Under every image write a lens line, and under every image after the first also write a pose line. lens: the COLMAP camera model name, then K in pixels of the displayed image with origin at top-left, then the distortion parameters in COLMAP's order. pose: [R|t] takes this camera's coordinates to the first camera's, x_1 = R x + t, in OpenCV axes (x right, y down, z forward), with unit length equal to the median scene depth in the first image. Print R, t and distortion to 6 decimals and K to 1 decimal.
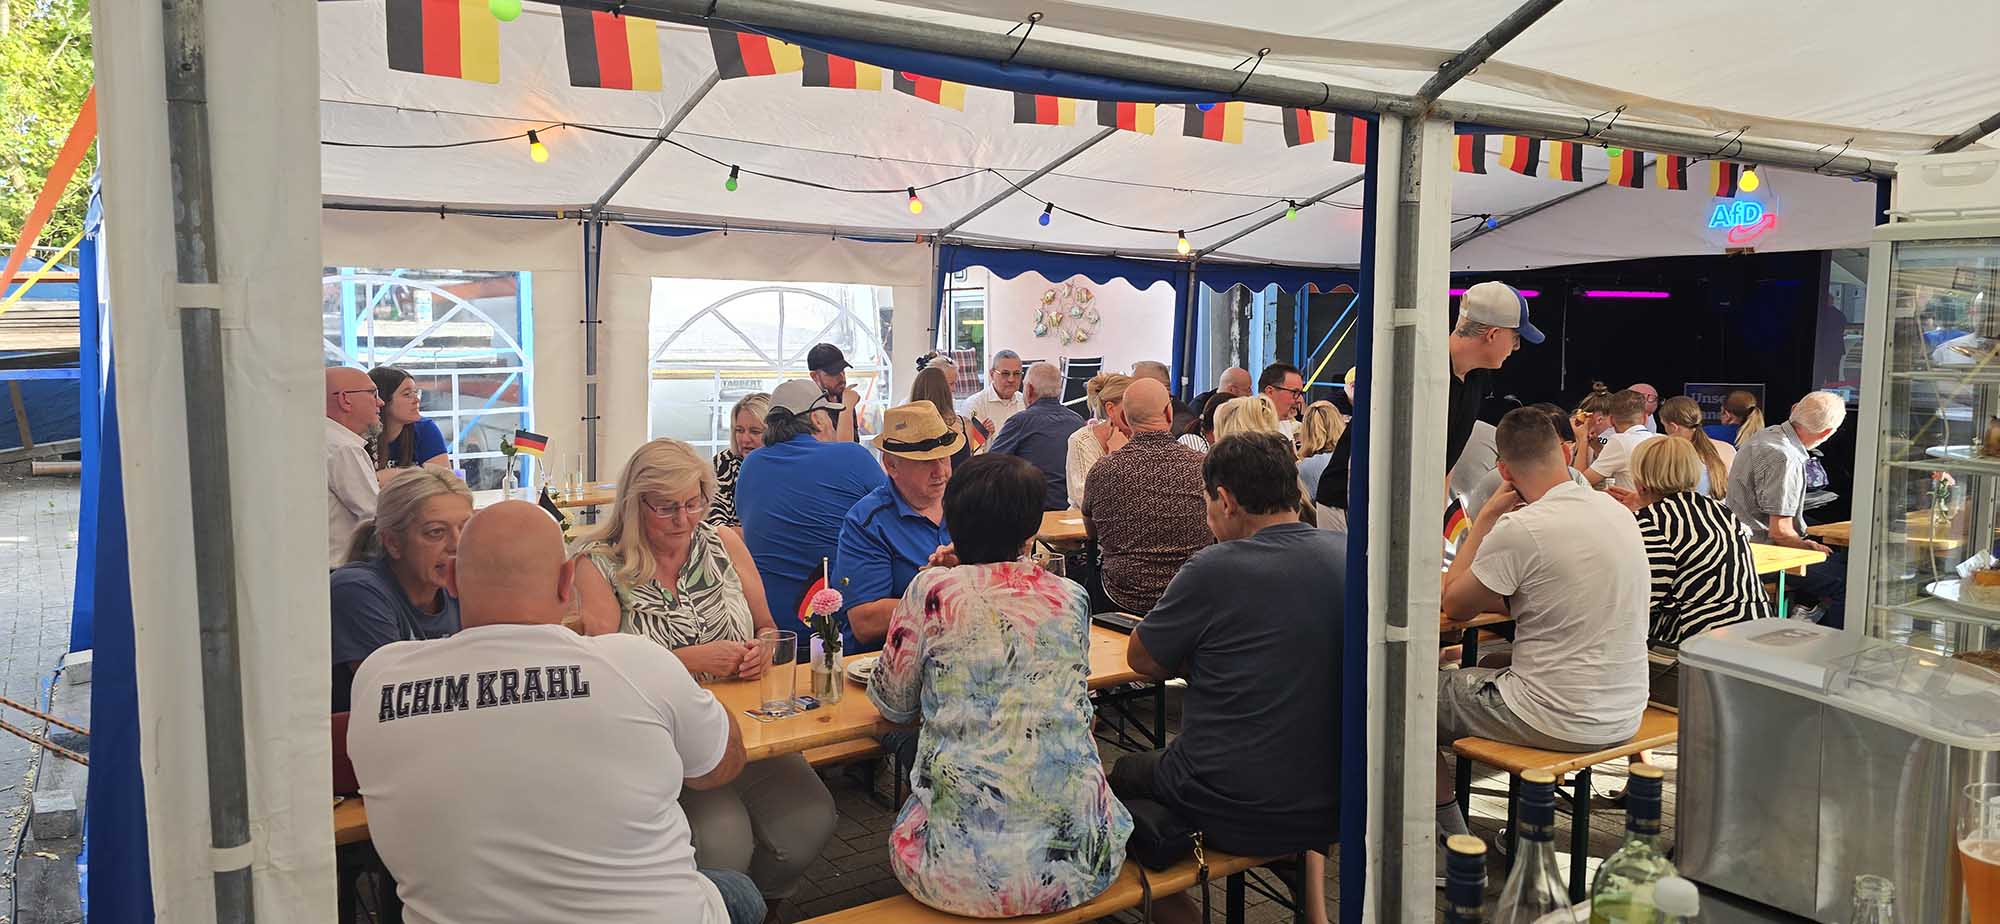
lens RADIAL K [[1342.7, 0, 990.5], [0, 1342.7, 431.0], [0, 0, 1]] dist [0.088704, -0.090116]
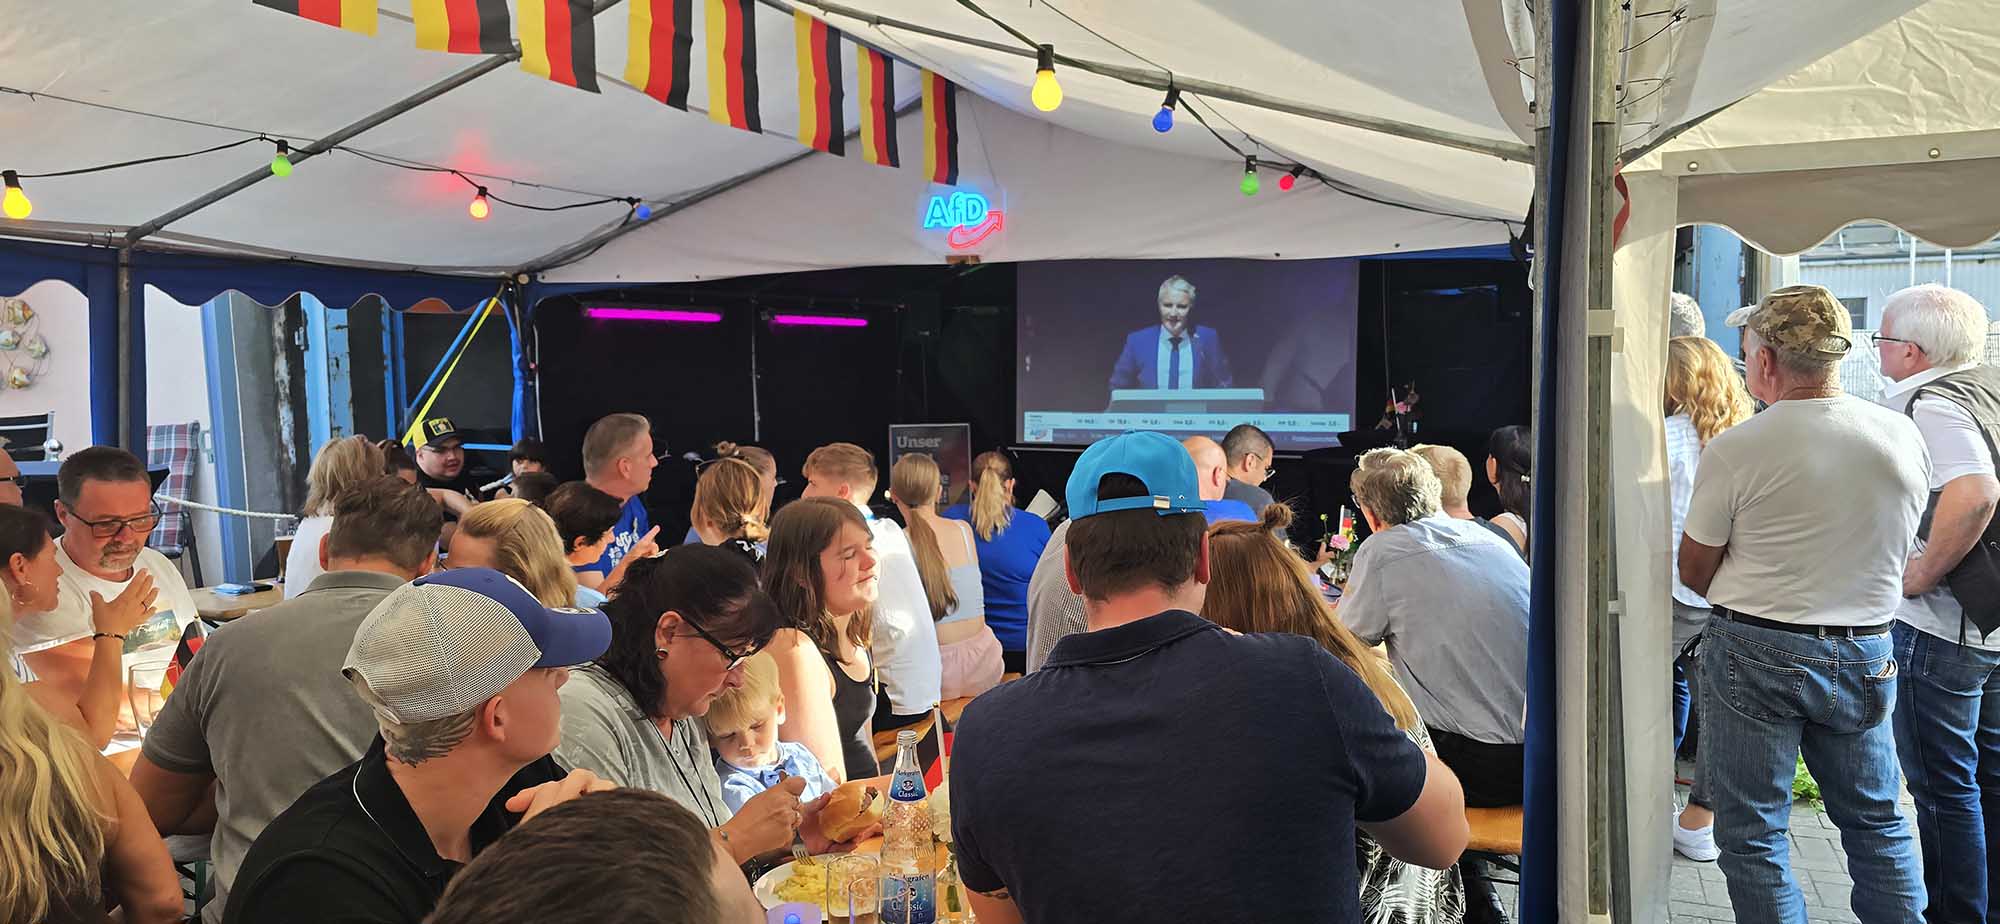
lens RADIAL K [[1342.7, 0, 990.5], [0, 1342.7, 431.0], [0, 0, 1]] dist [0.088704, -0.090116]
pose [[0.841705, -0.036029, 0.538735, 0.145602], [0.048379, 0.998790, -0.008790, -0.028382], [-0.537766, 0.033462, 0.842430, 0.337395]]
